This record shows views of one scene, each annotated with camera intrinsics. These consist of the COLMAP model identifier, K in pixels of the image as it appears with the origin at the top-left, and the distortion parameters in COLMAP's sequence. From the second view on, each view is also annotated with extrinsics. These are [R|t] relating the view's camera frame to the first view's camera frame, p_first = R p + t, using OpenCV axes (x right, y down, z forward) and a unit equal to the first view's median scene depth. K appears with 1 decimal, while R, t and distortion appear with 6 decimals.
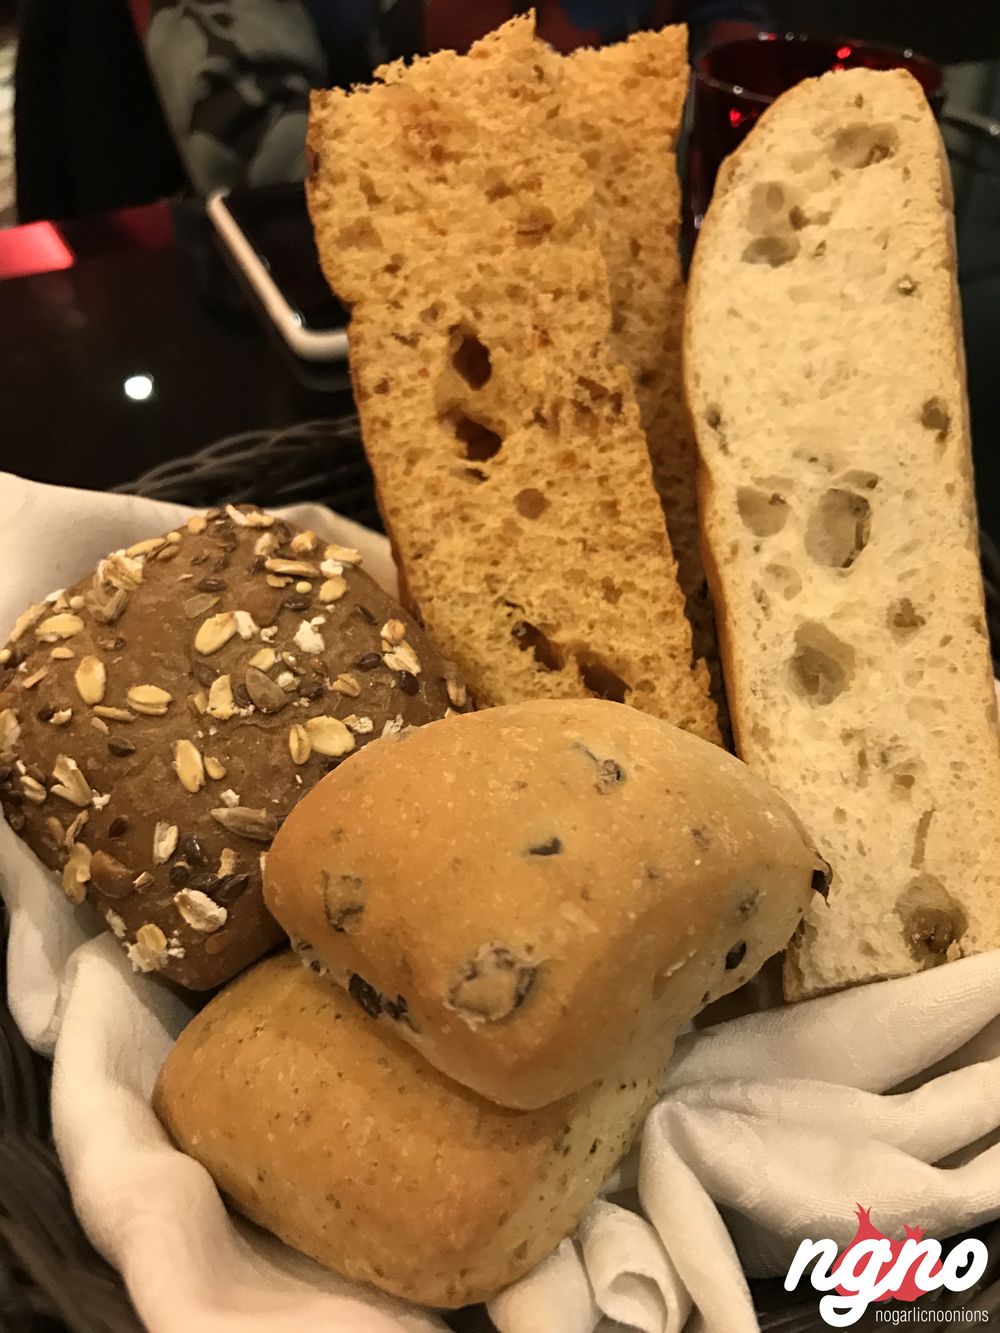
lens RADIAL K [[1273.5, 0, 500.0], [0, 1273.5, 666.5], [0, 0, 1]] dist [-0.012967, -0.027269]
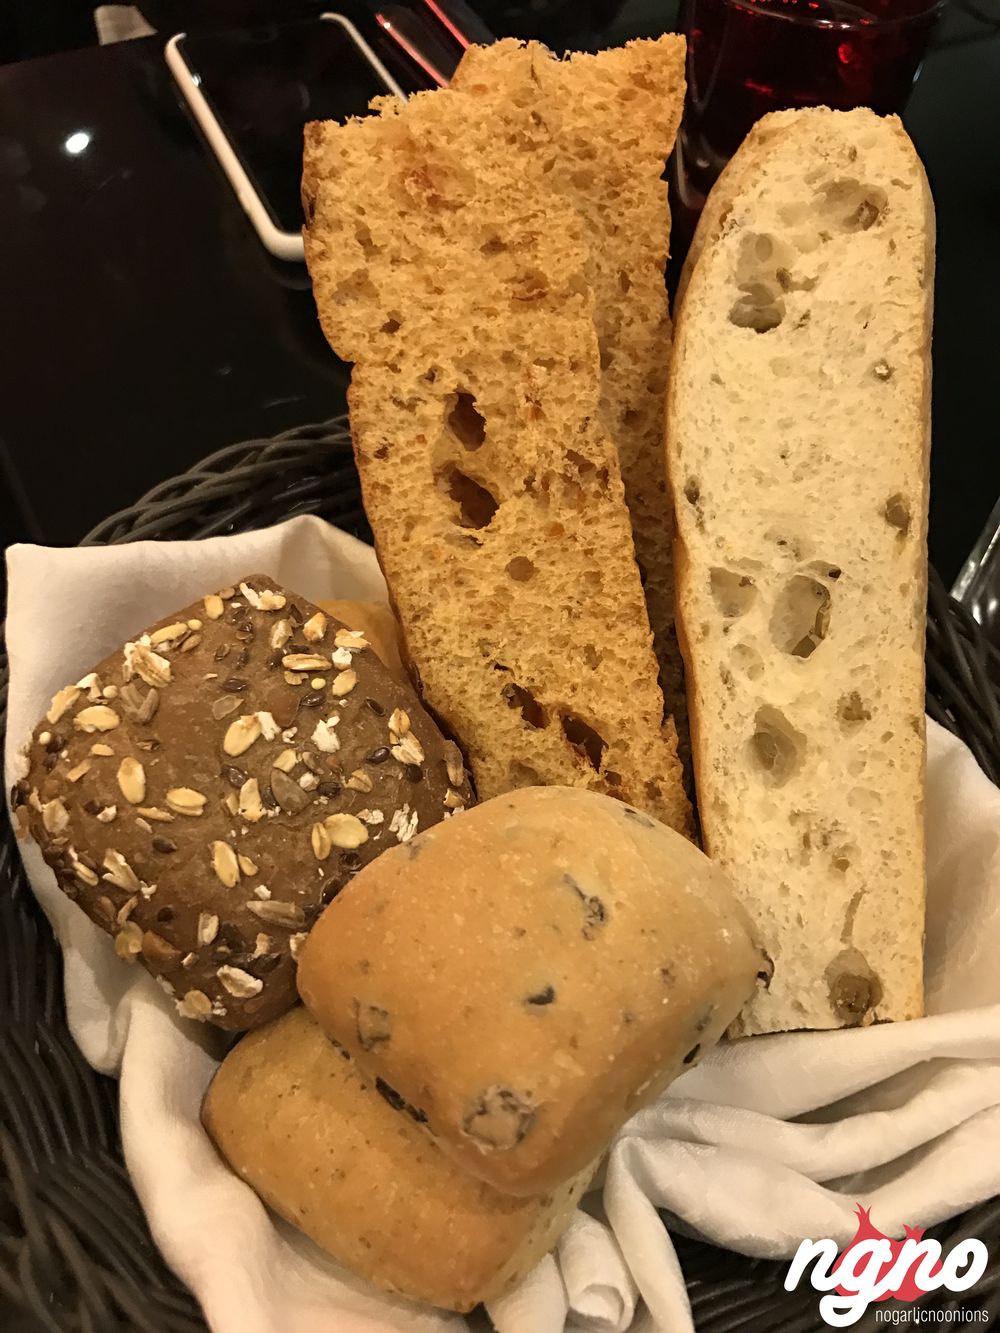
lens RADIAL K [[1273.5, 0, 500.0], [0, 1273.5, 666.5], [0, 0, 1]] dist [-0.012967, -0.027269]
pose [[0.998985, 0.009012, 0.044125, -0.043258], [-0.019048, 0.972375, 0.232647, -0.320440], [-0.040809, -0.233252, 0.971560, -0.072174]]
